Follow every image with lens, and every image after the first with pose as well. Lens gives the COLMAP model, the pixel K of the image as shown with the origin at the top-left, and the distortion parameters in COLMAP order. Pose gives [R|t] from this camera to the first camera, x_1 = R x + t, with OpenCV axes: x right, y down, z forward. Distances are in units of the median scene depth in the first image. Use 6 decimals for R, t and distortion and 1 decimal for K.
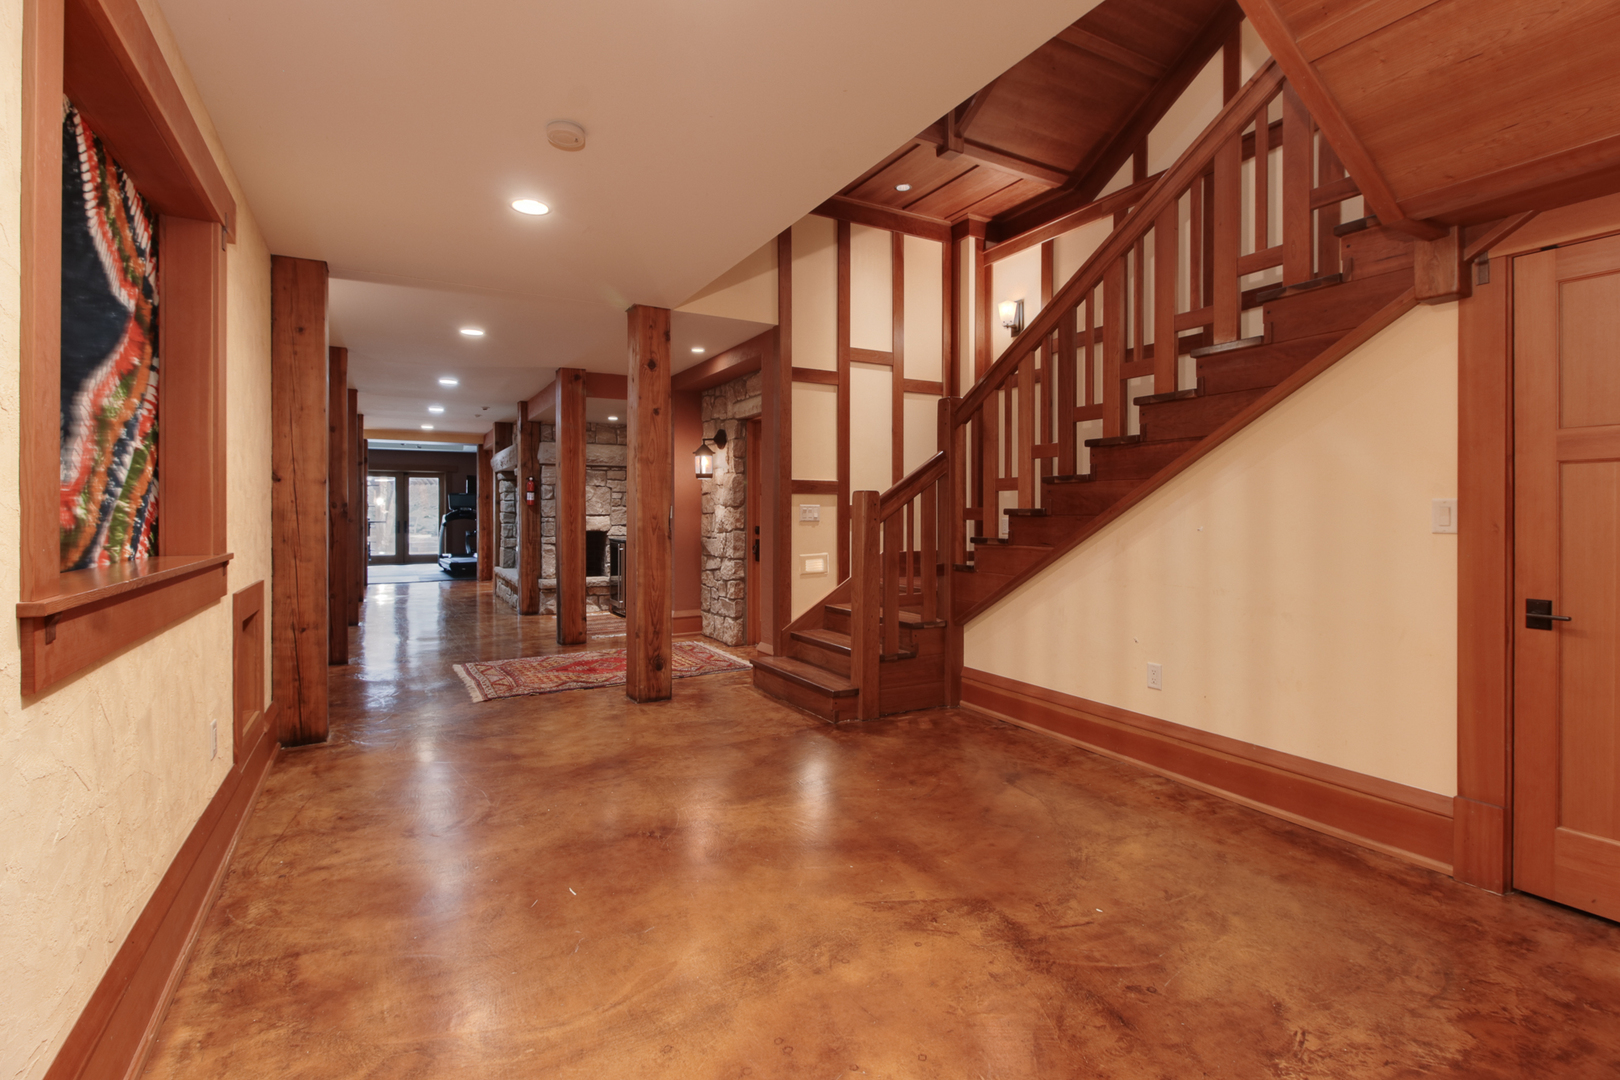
lens RADIAL K [[749.2, 0, 803.8], [0, 749.2, 514.1], [0, 0, 1]] dist [0.018088, -0.008010]
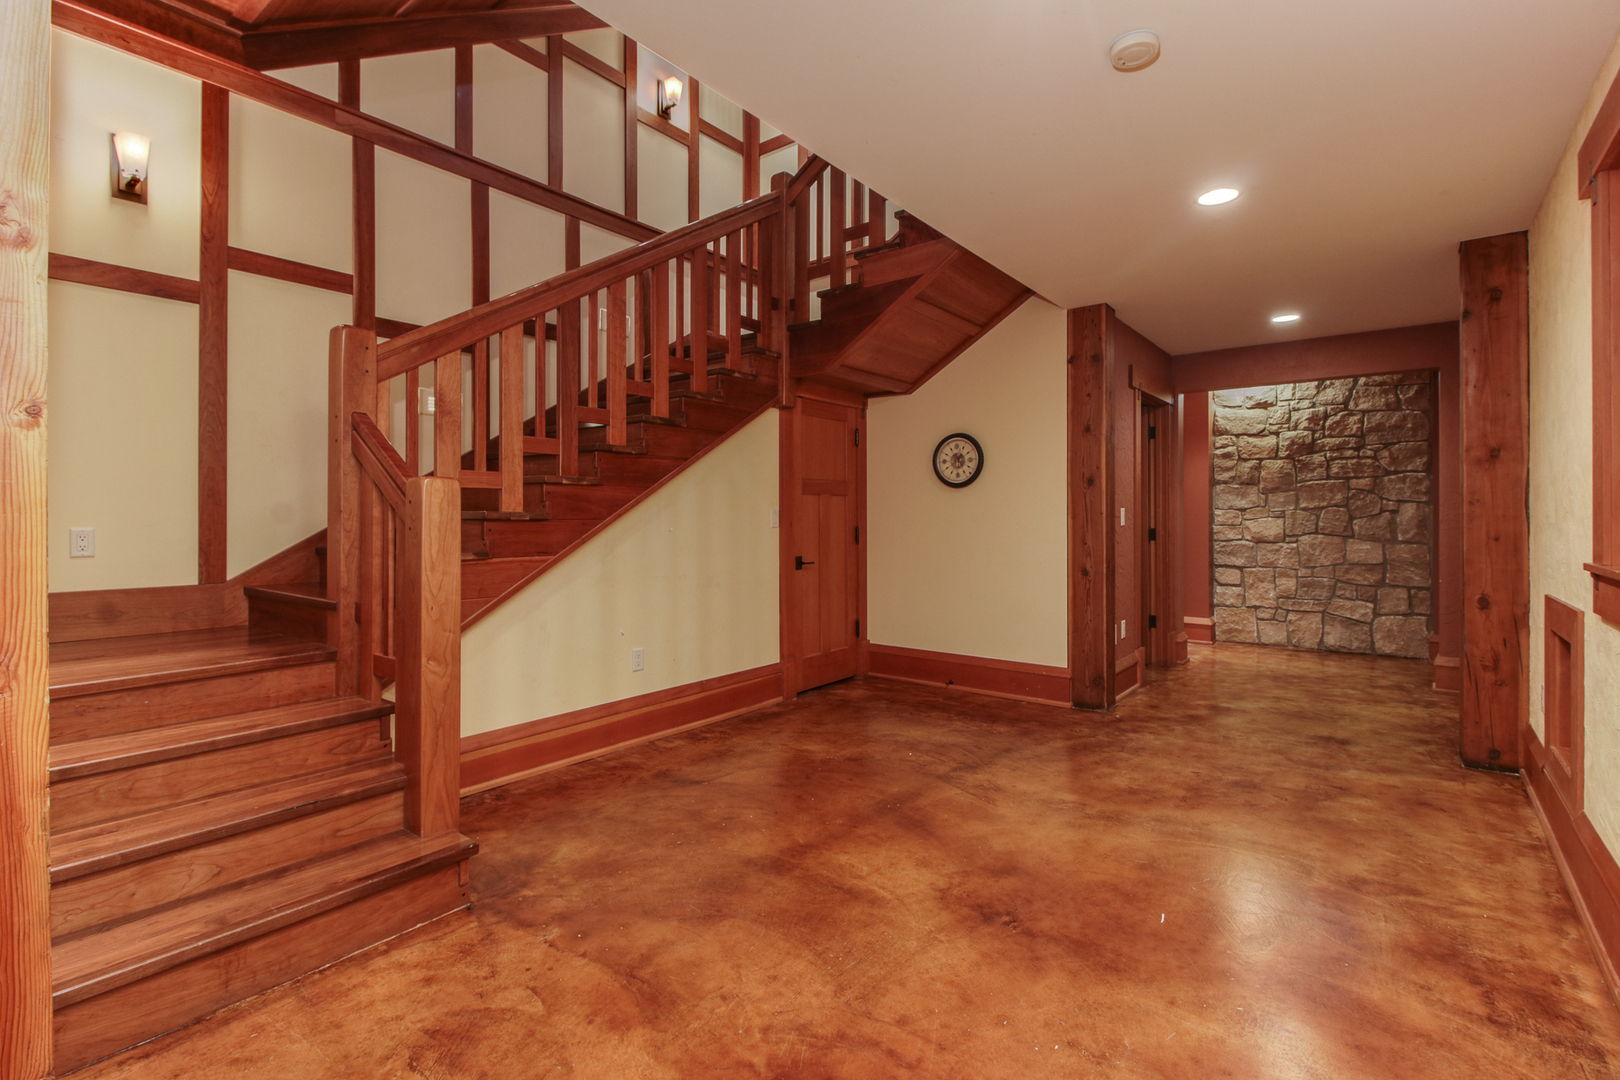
lens RADIAL K [[749.2, 0, 803.8], [0, 749.2, 514.1], [0, 0, 1]] dist [0.018088, -0.008010]
pose [[-0.387355, 0.001906, 0.921929, -0.871105], [0.003424, 0.999994, -0.000629, -0.004709], [-0.921924, 0.002913, -0.387359, 1.541578]]
